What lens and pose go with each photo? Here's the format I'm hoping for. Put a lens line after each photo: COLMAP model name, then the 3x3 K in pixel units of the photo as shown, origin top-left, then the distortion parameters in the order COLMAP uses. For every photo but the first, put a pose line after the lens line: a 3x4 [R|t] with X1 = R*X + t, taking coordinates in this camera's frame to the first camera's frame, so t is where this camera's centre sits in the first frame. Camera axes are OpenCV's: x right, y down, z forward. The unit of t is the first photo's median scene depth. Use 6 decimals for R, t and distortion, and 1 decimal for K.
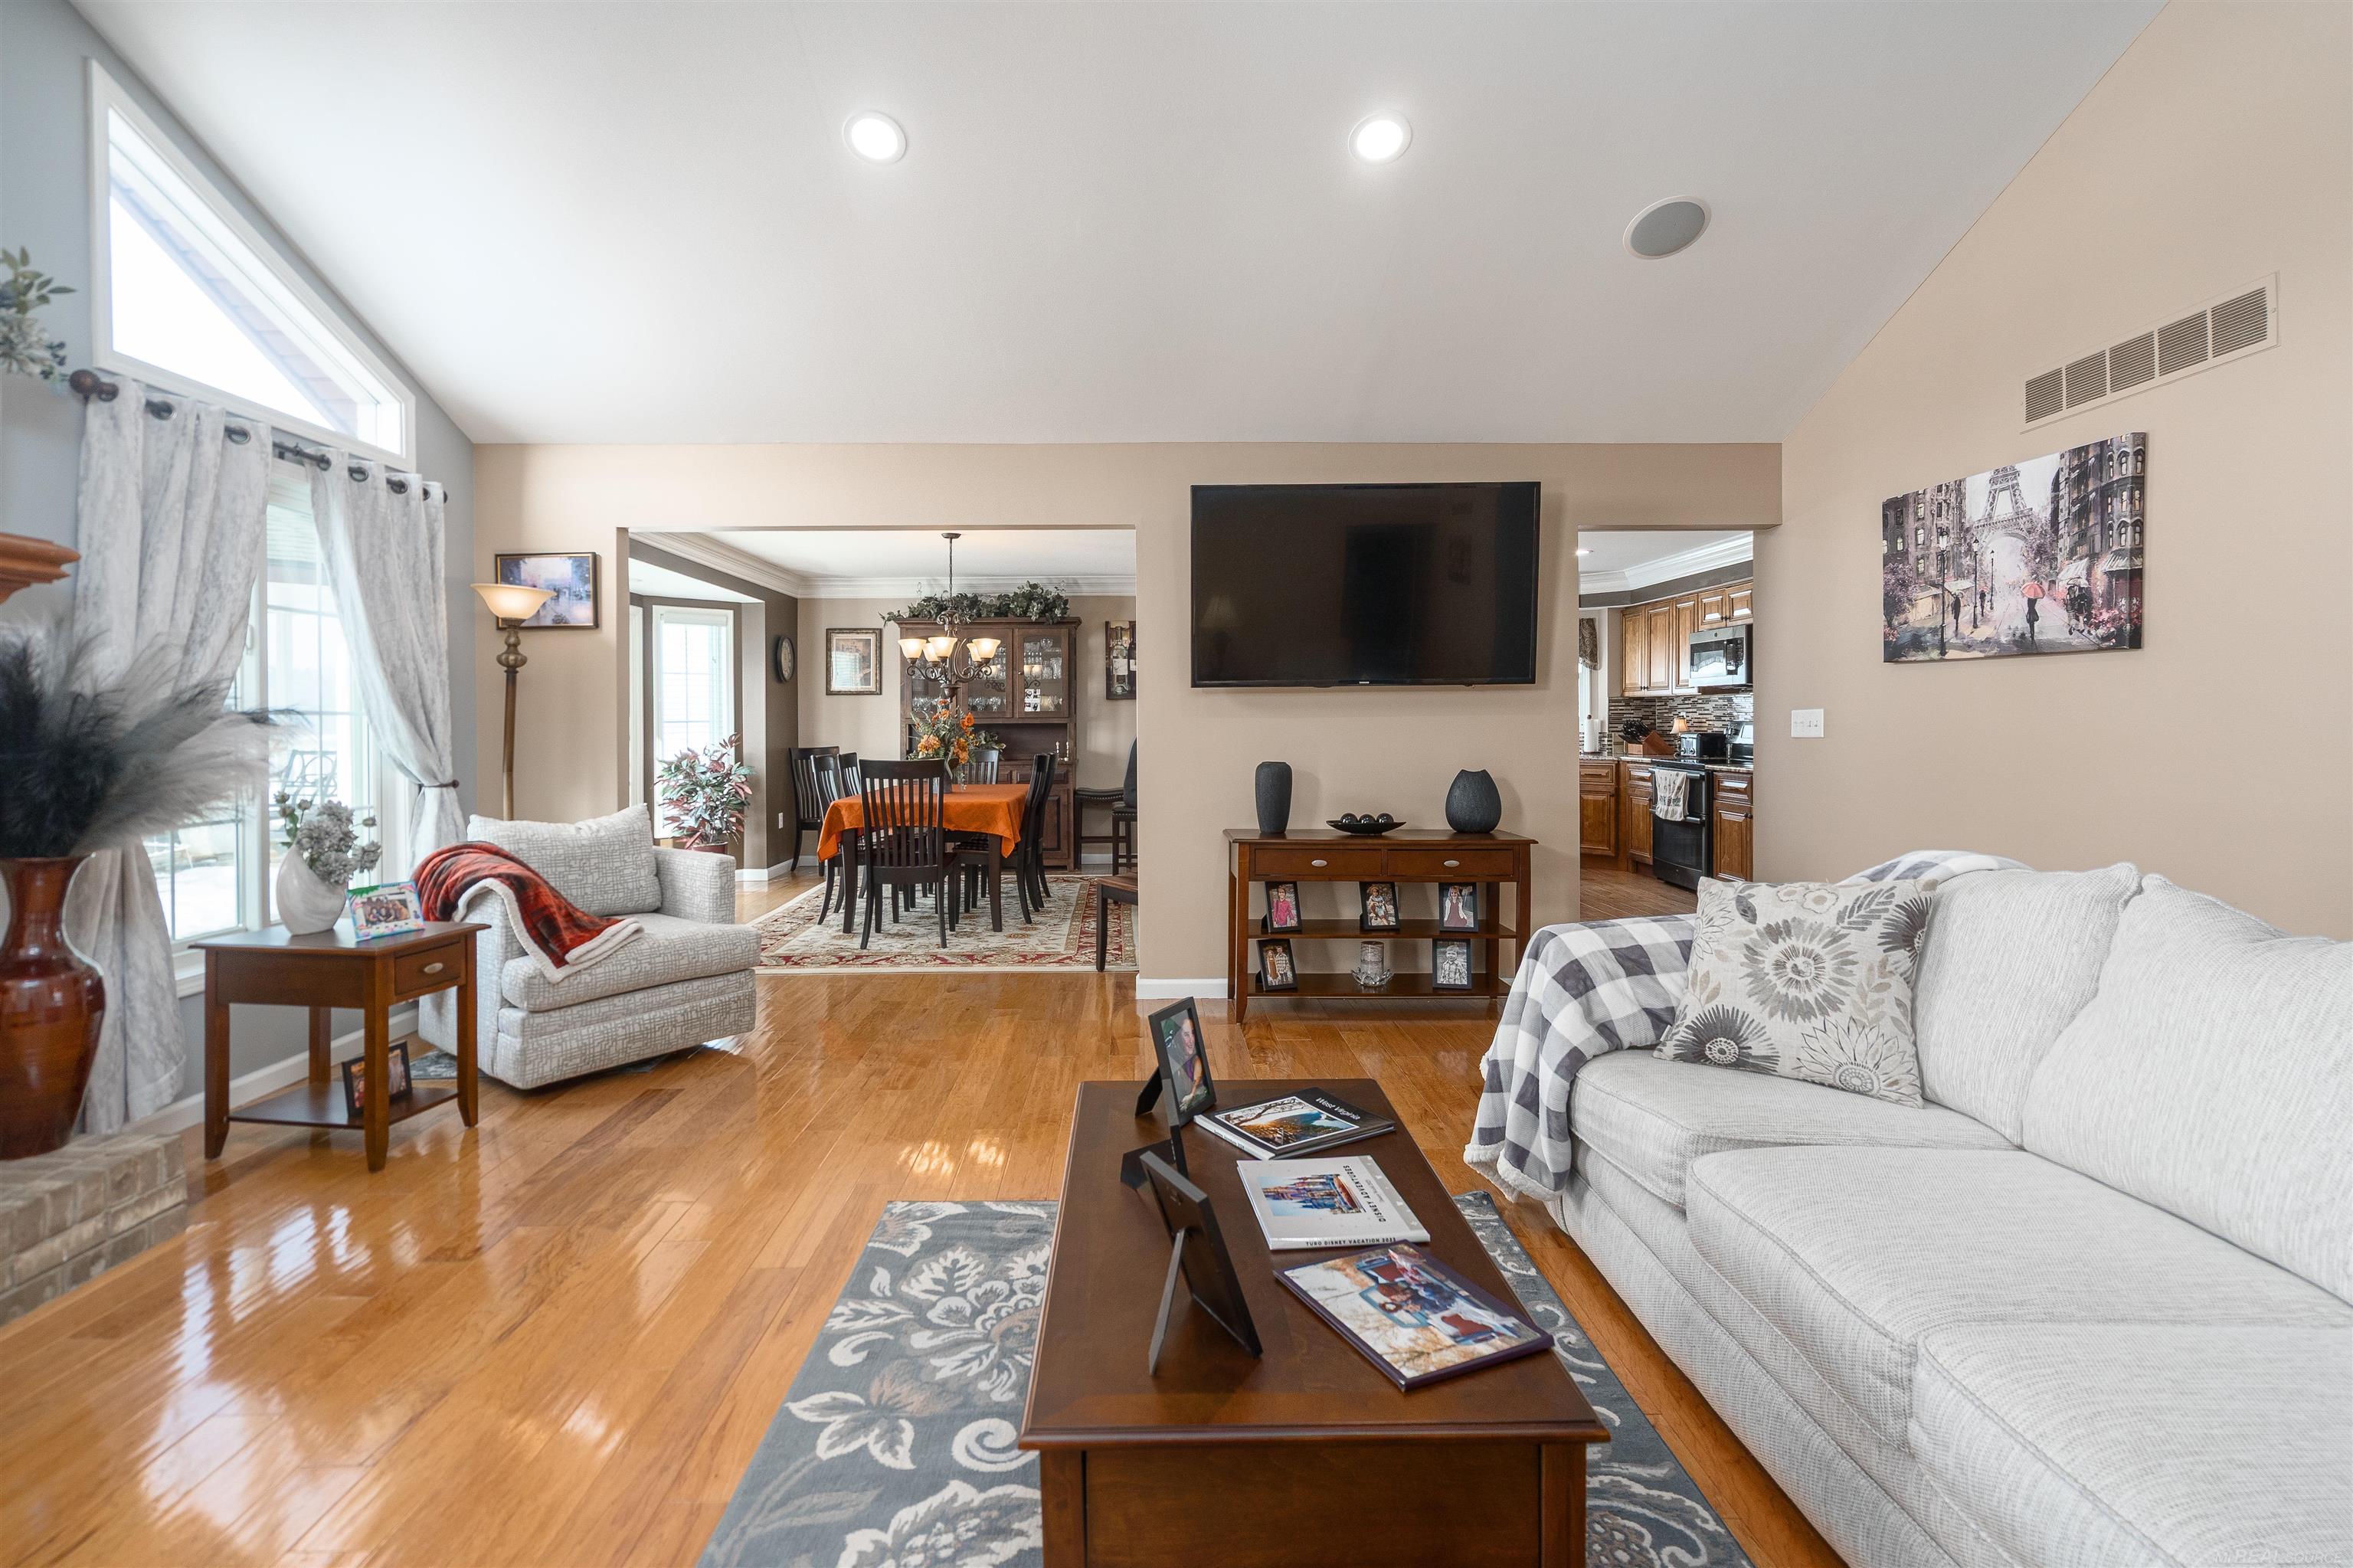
lens RADIAL K [[1087.6, 0, 1164.3], [0, 1087.6, 725.7], [0, 0, 1]] dist [-0.005085, -0.000025]
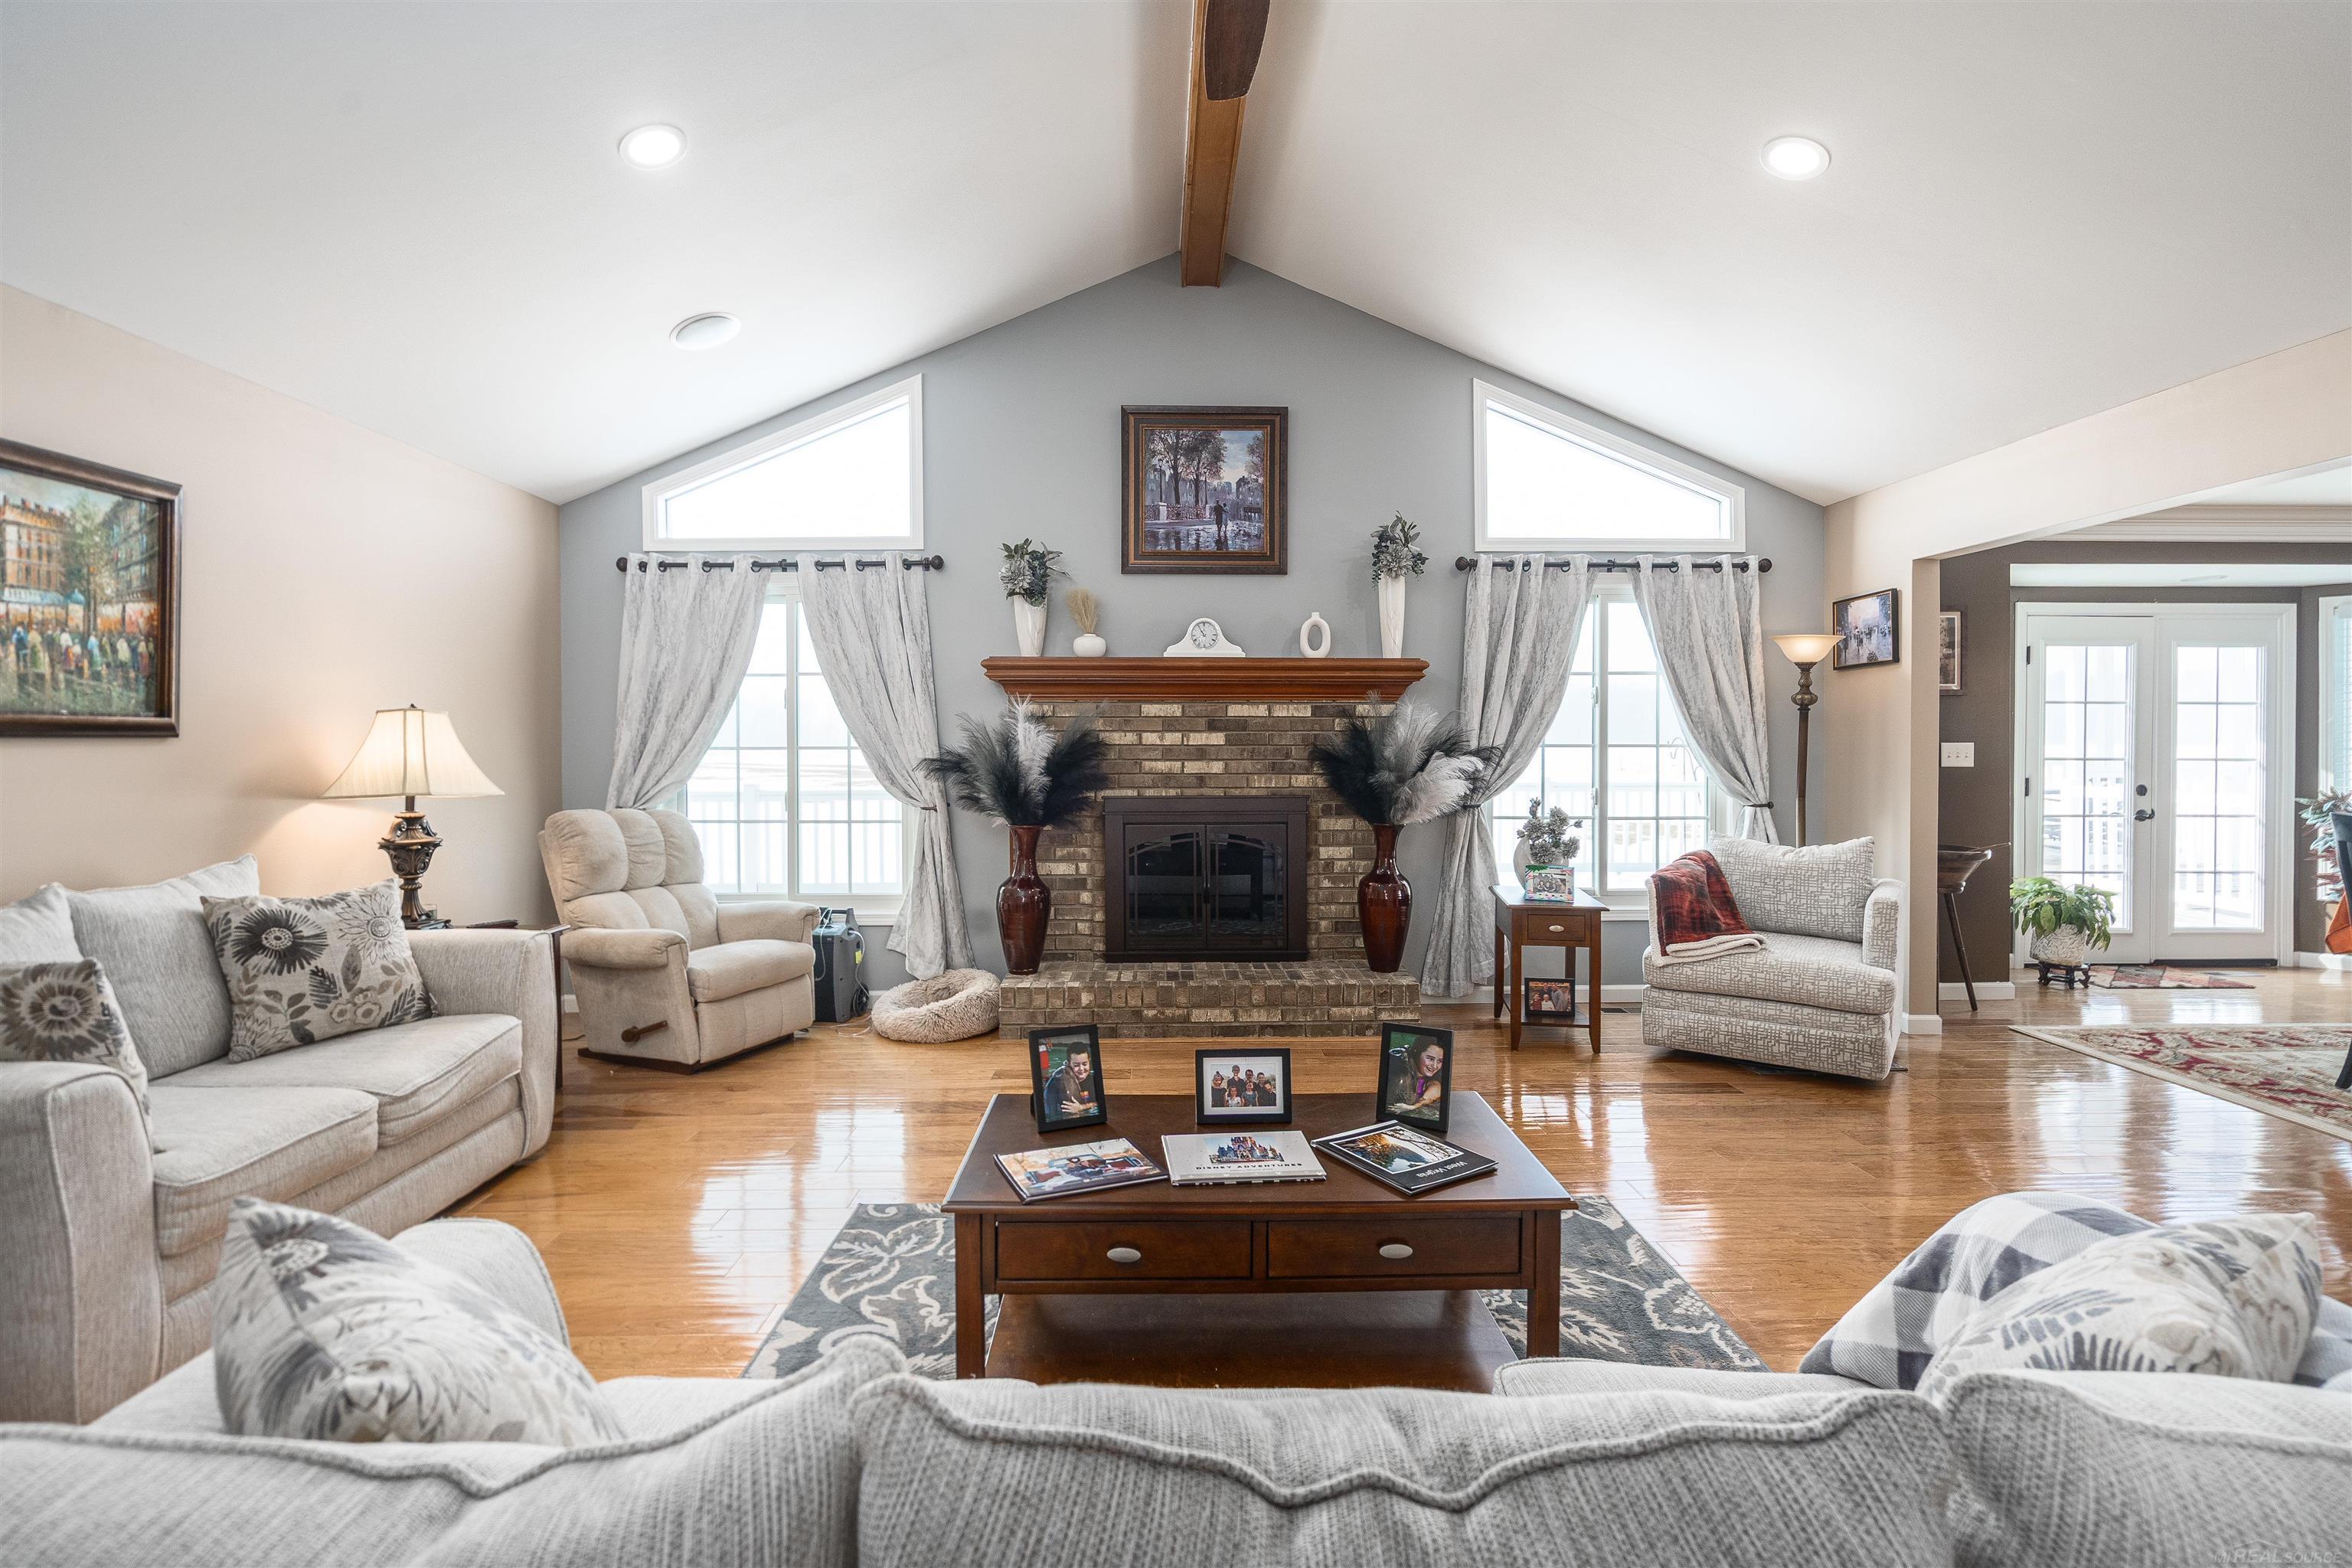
lens RADIAL K [[1087.1, 0, 1173.0], [0, 1087.1, 751.5], [0, 0, 1]] dist [-0.005085, -0.000025]
pose [[0.000056, 0.016312, -0.999867, 0.994311], [-0.003086, 0.999862, 0.016312, -0.041830], [0.999995, 0.003084, 0.000107, 0.646892]]
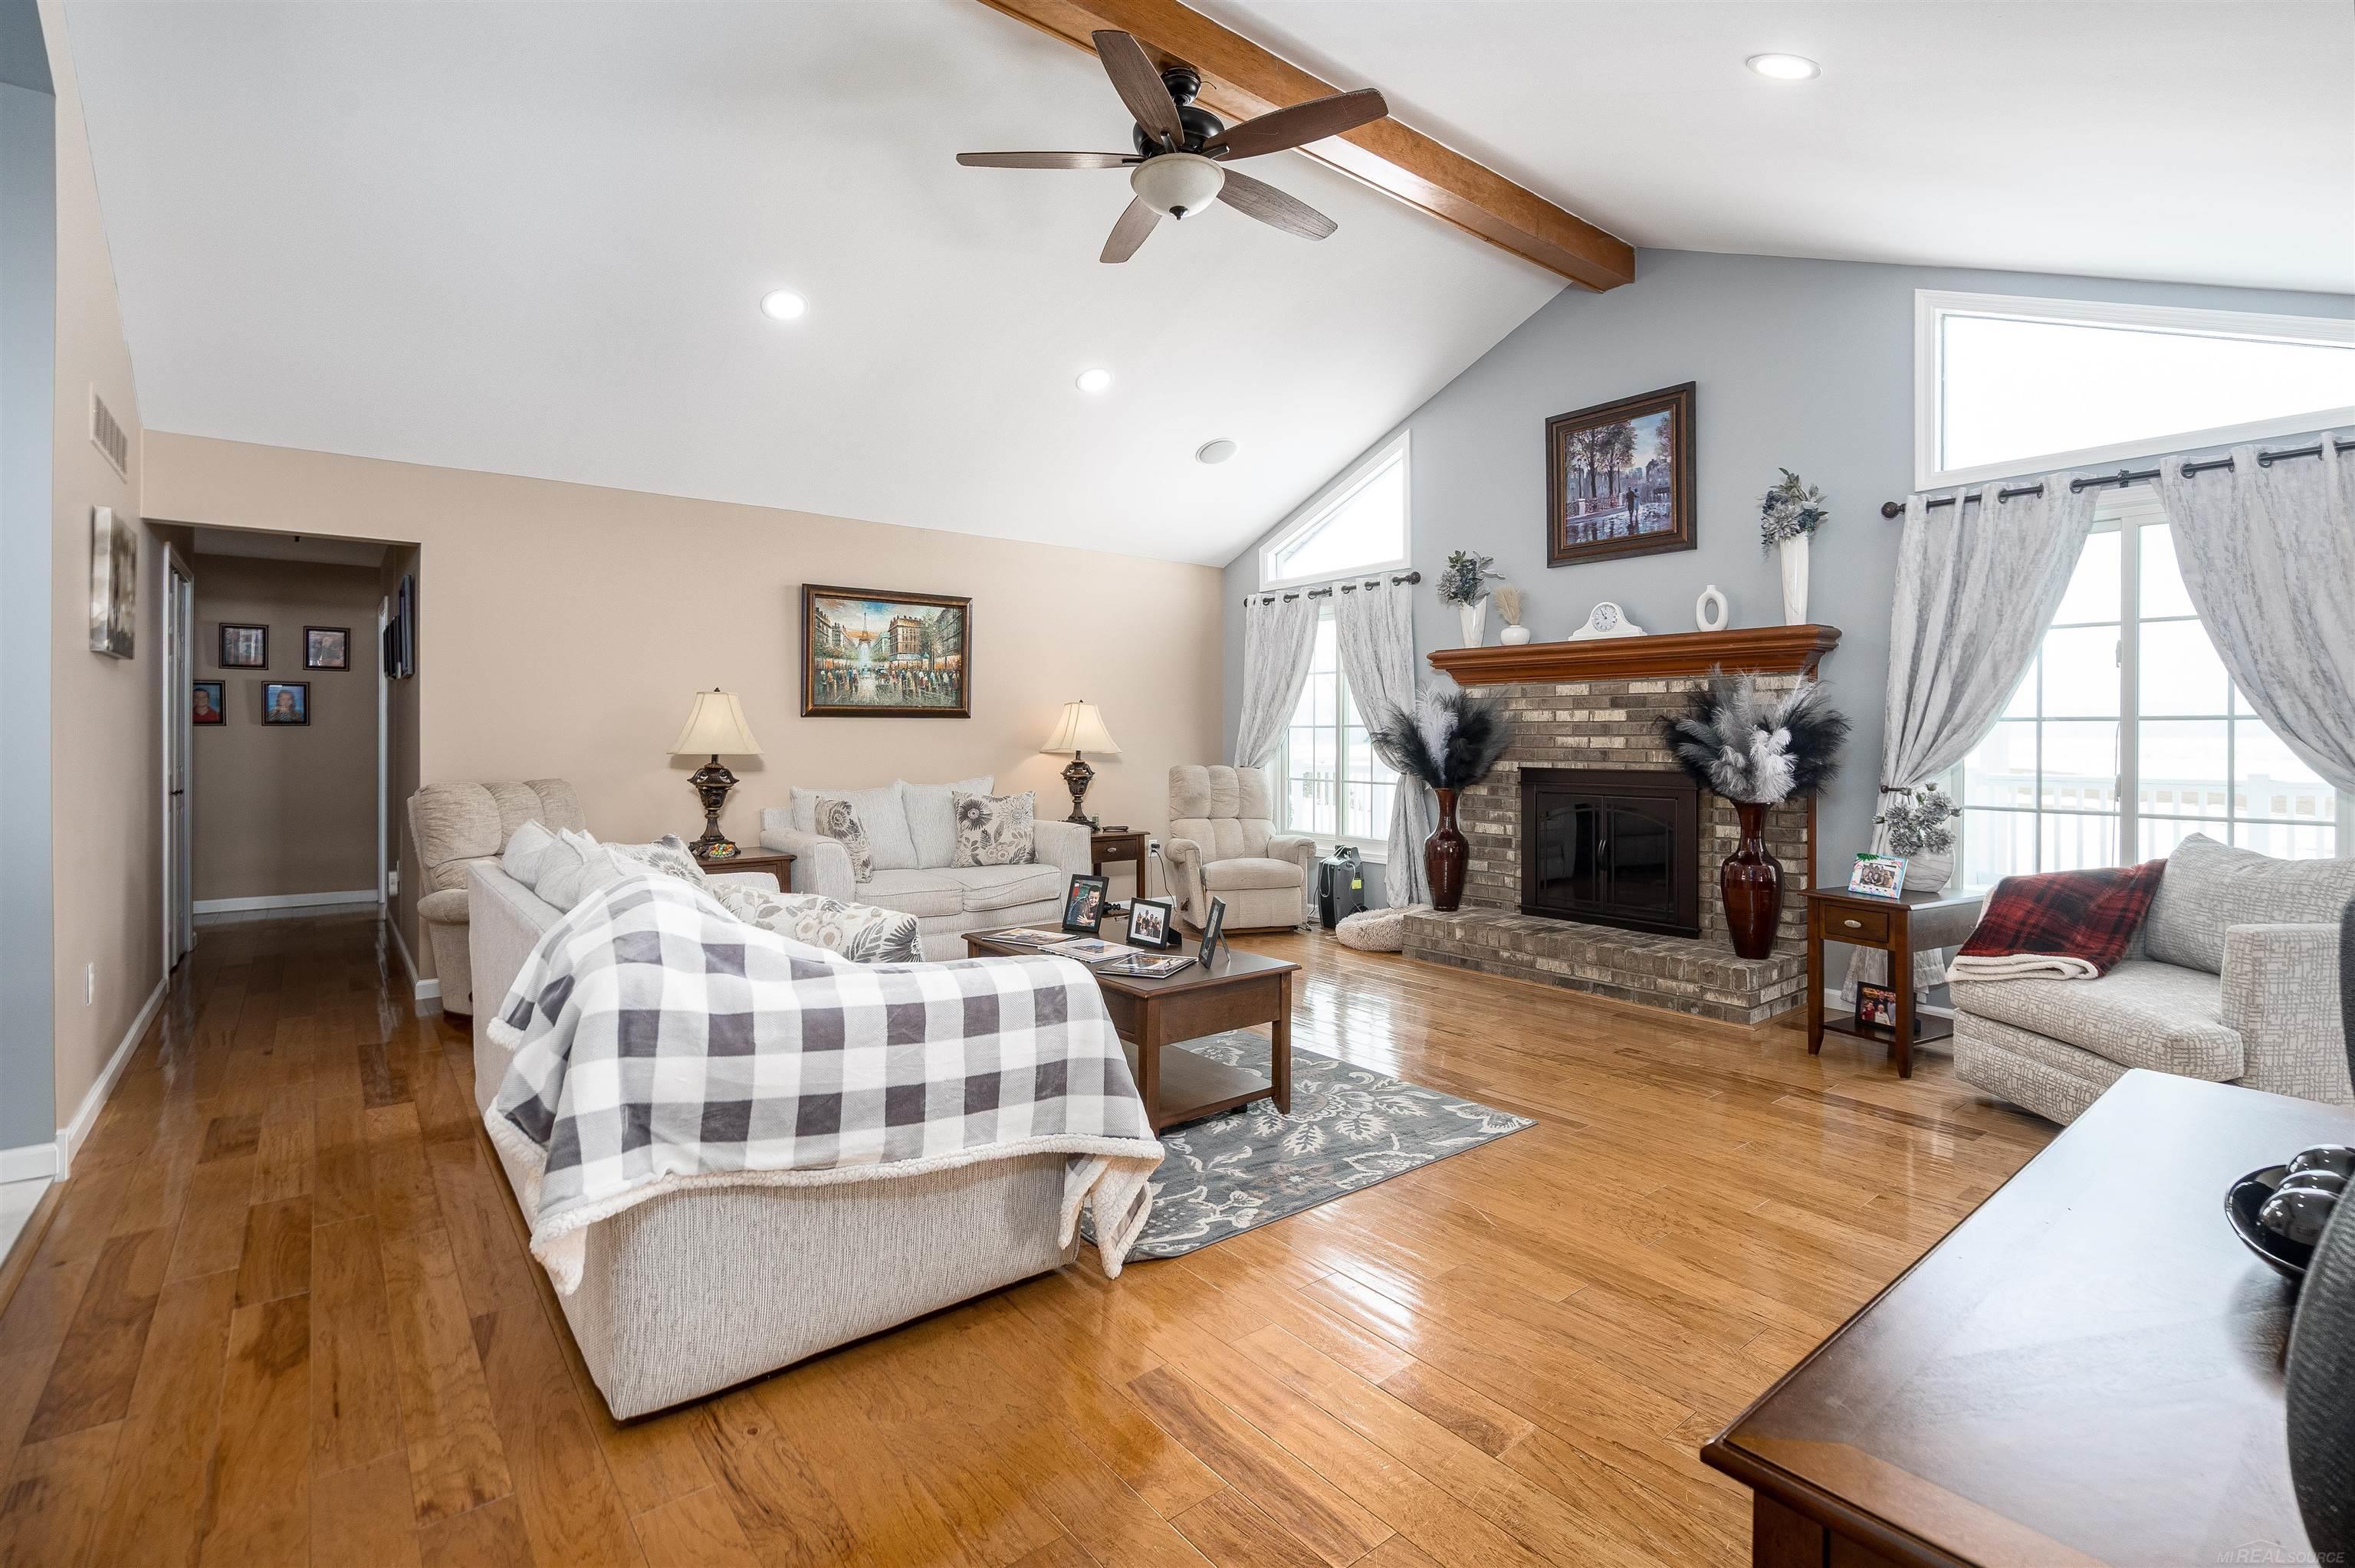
lens RADIAL K [[1088.3, 0, 1180.8], [0, 1088.3, 735.0], [0, 0, 1]] dist [-0.005085, -0.000025]
pose [[-0.795210, 0.005101, -0.606313, 0.934603], [0.001505, 0.999978, 0.006438, -0.006518], [0.606332, 0.004207, -0.795200, 2.009038]]
